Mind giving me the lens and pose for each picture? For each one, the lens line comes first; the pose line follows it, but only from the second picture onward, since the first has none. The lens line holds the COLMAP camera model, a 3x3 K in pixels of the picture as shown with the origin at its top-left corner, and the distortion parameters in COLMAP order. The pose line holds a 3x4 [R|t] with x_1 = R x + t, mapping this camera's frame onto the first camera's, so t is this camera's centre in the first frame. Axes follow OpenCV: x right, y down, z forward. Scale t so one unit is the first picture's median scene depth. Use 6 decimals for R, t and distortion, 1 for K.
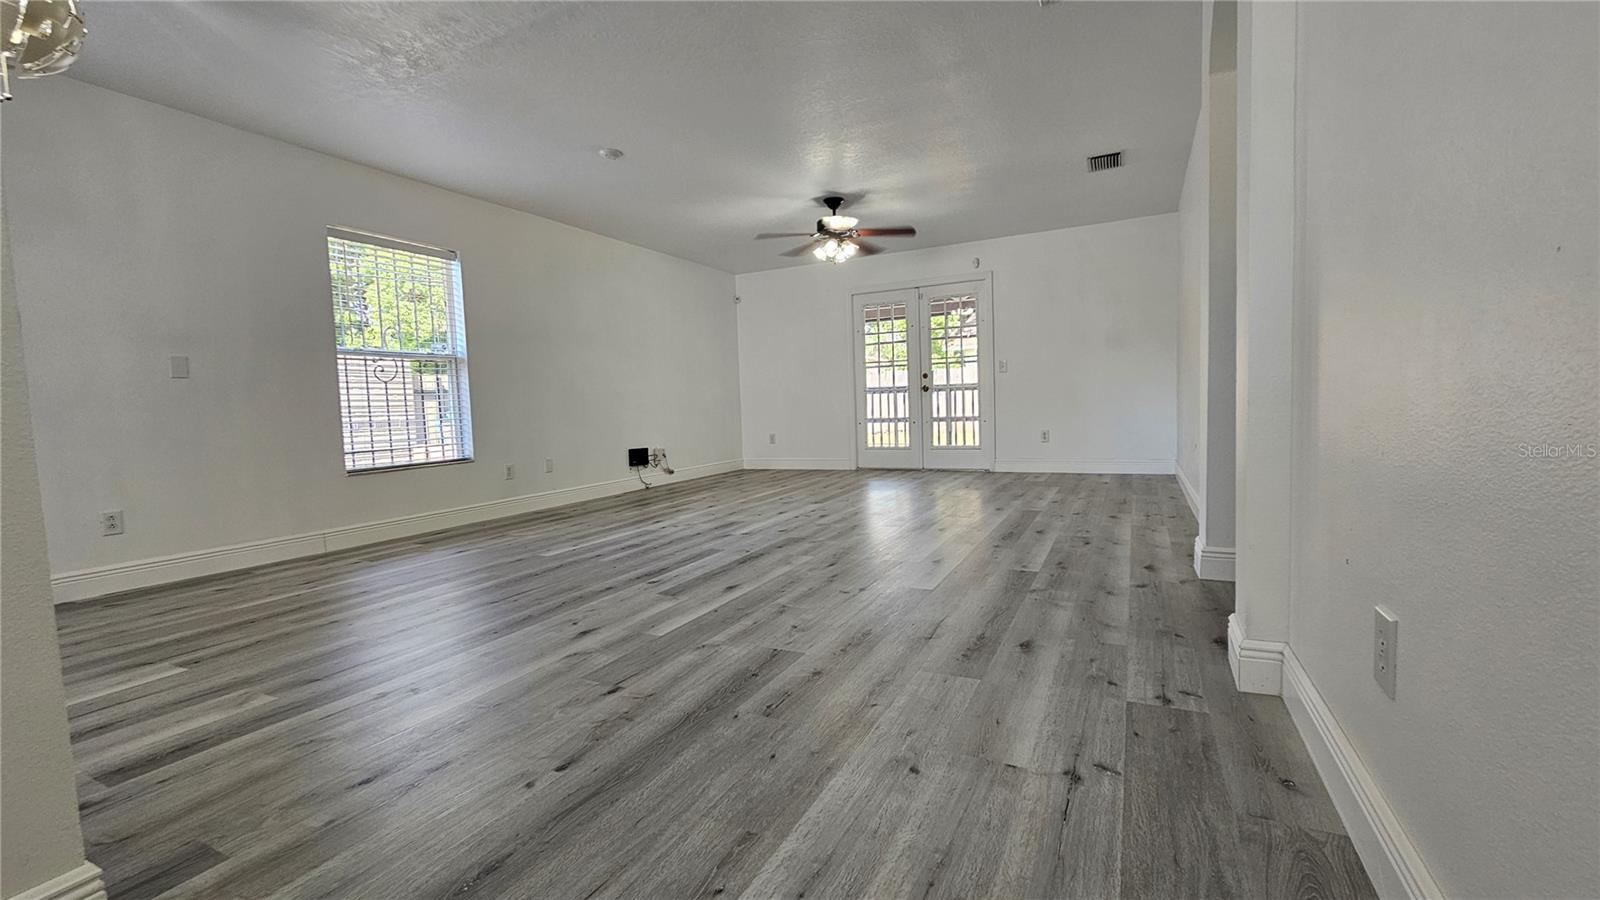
lens RADIAL K [[656.4, 0, 799.3], [0, 656.4, 446.0], [0, 0, 1]] dist [0.000405, 0.000793]
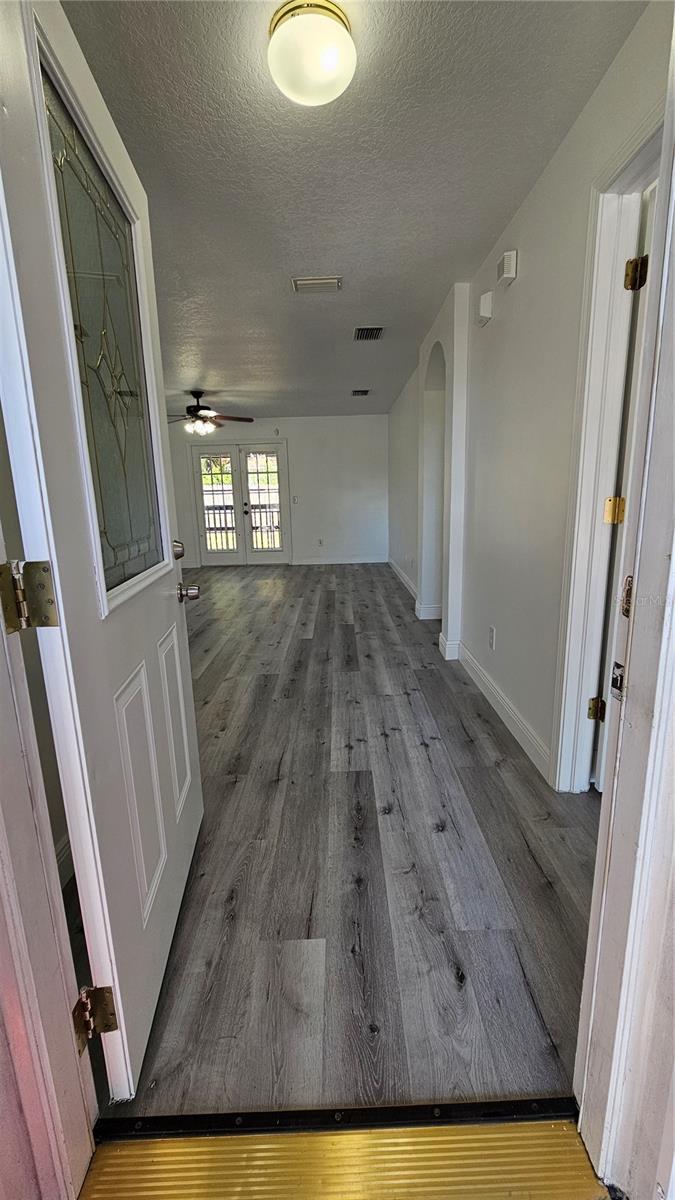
lens RADIAL K [[492.3, 0, 337.1], [0, 492.3, 599.8], [0, 0, 1]] dist [0.000405, 0.000793]
pose [[0.891581, -0.085602, 0.444697, -0.369939], [0.025353, 0.989867, 0.139714, -0.103203], [-0.452151, -0.113292, 0.884717, -0.345100]]
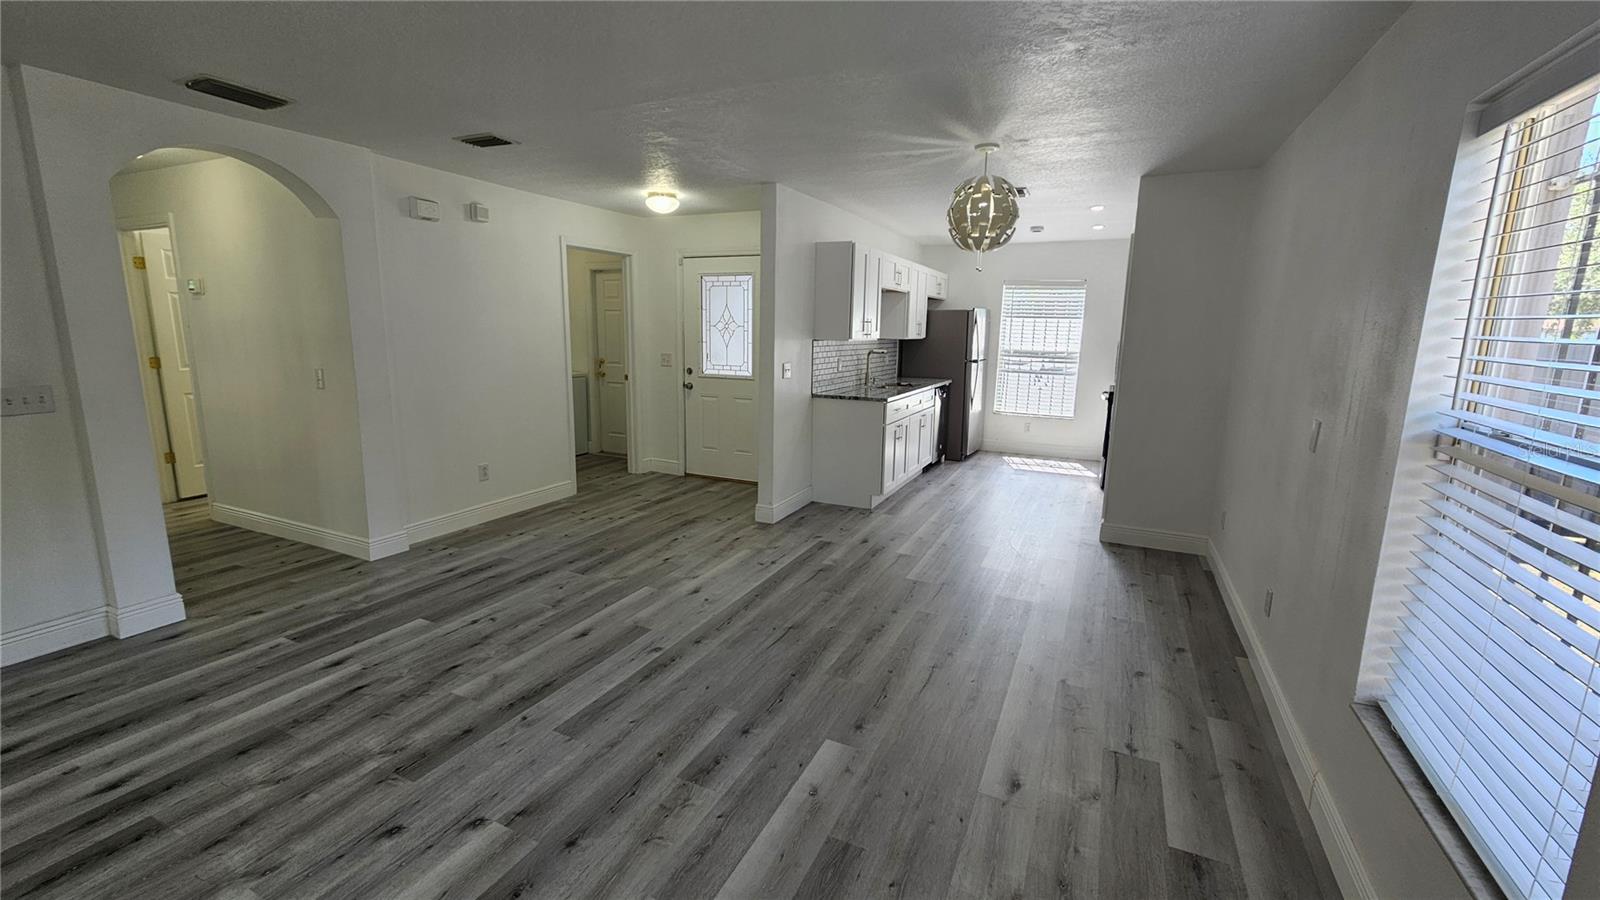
lens RADIAL K [[656.4, 0, 799.3], [0, 656.4, 446.0], [0, 0, 1]] dist [0.000405, 0.000793]
pose [[-0.999325, 0.024691, -0.027190, -0.435817], [0.017301, 0.969495, 0.244498, -0.344203], [0.032398, 0.243863, -0.969268, 1.966682]]
